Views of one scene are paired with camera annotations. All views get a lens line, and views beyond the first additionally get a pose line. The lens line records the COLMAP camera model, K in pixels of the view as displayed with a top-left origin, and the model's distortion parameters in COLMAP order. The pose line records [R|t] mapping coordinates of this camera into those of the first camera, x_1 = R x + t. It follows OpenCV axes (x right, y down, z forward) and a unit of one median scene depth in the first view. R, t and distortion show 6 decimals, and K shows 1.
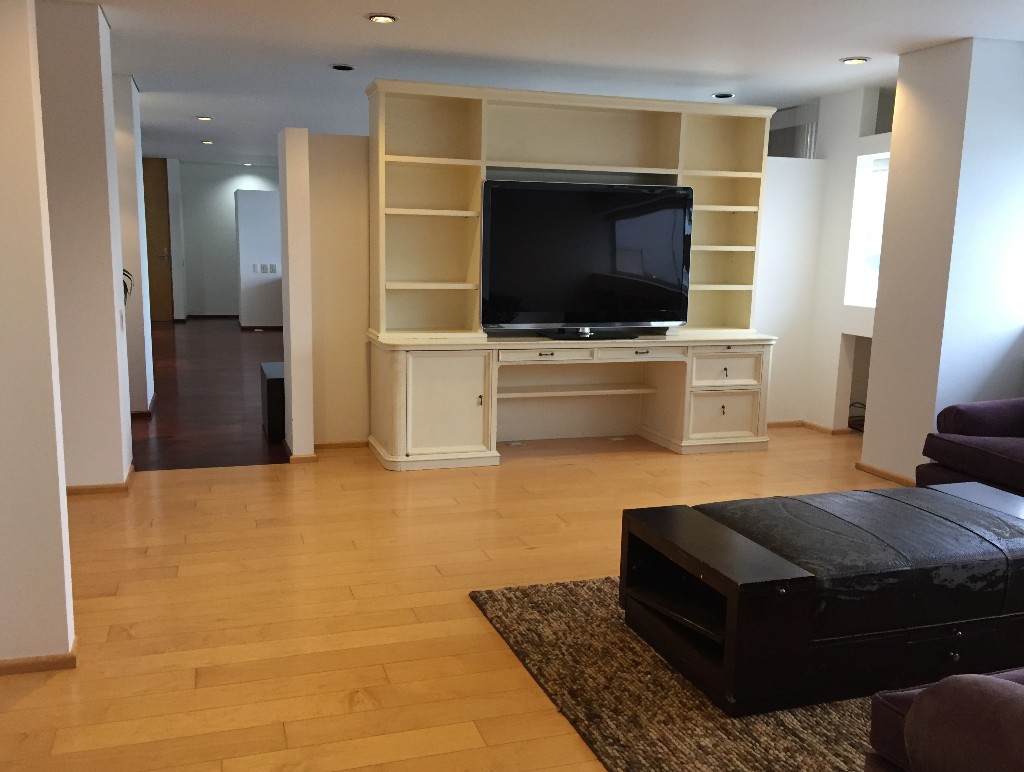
lens RADIAL K [[883.5, 0, 513.4], [0, 883.5, 386.0], [0, 0, 1]] dist [0.027182, -0.018103]
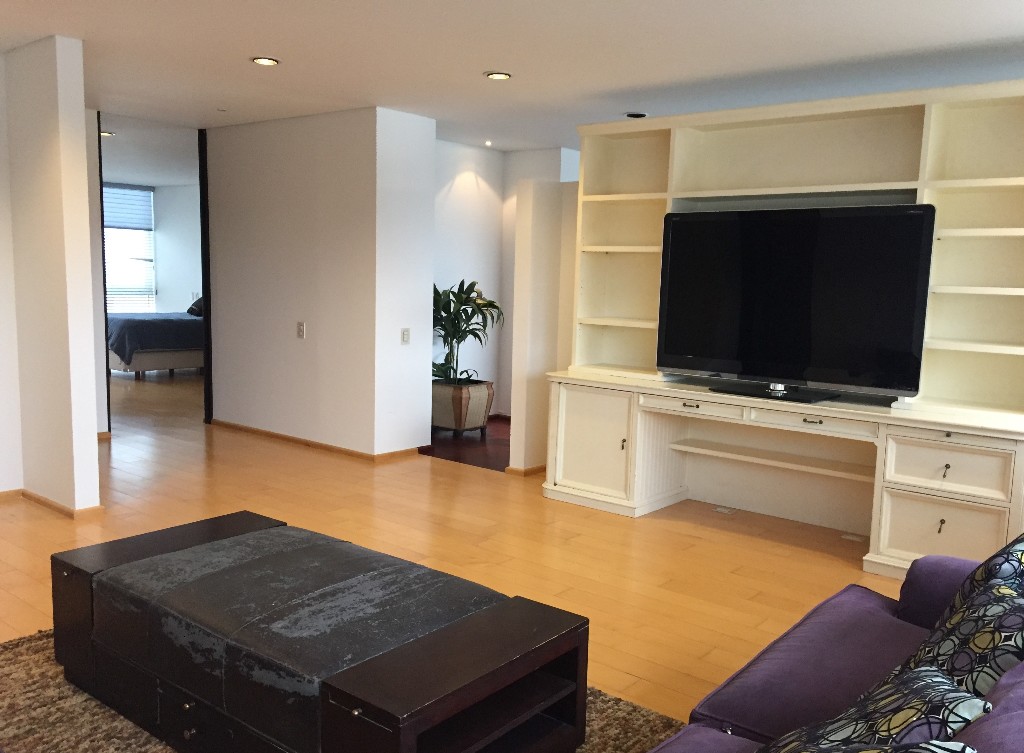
lens RADIAL K [[883.5, 0, 514.8], [0, 883.5, 378.9], [0, 0, 1]] dist [0.027182, -0.018103]
pose [[0.547096, 0.095730, -0.831578, 0.644645], [-0.153809, 0.988021, 0.012548, -0.044658], [0.822818, 0.121039, 0.555266, 0.353450]]
